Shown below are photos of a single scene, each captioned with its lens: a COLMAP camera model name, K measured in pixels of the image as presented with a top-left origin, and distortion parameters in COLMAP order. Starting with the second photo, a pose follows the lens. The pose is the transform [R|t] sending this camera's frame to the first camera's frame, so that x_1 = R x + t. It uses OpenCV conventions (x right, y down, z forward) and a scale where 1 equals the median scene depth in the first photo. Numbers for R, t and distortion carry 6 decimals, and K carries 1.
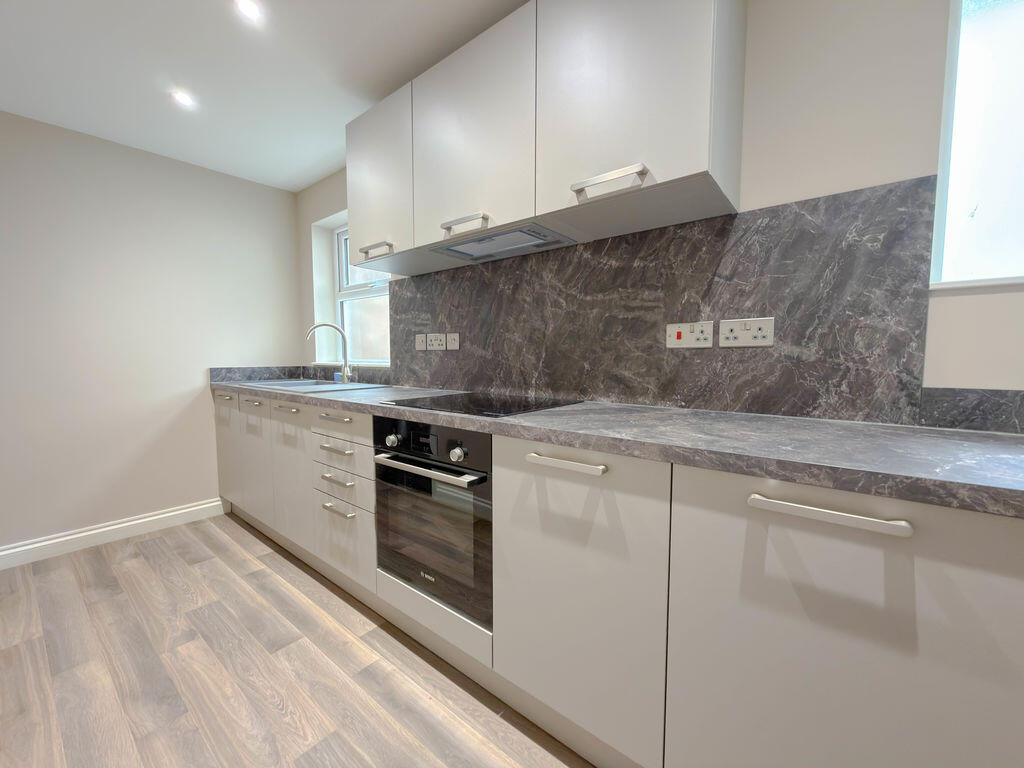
lens RADIAL K [[411.2, 0, 512.5], [0, 411.2, 387.9], [0, 0, 1]] dist [0.000987, -0.000008]
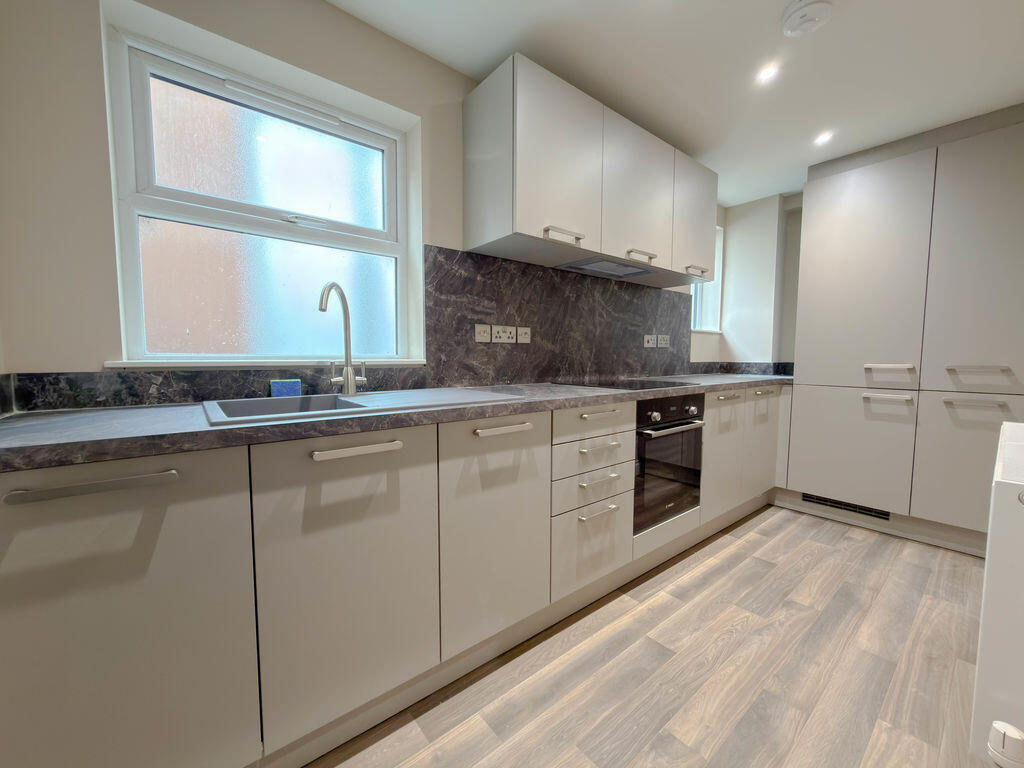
lens RADIAL K [[411.2, 0, 509.9], [0, 411.2, 385.6], [0, 0, 1]] dist [0.000987, -0.000008]
pose [[0.207744, -0.073239, 0.975438, -1.200268], [0.071720, 0.995650, 0.059482, -0.055175], [-0.975550, 0.057602, 0.212093, 0.869060]]
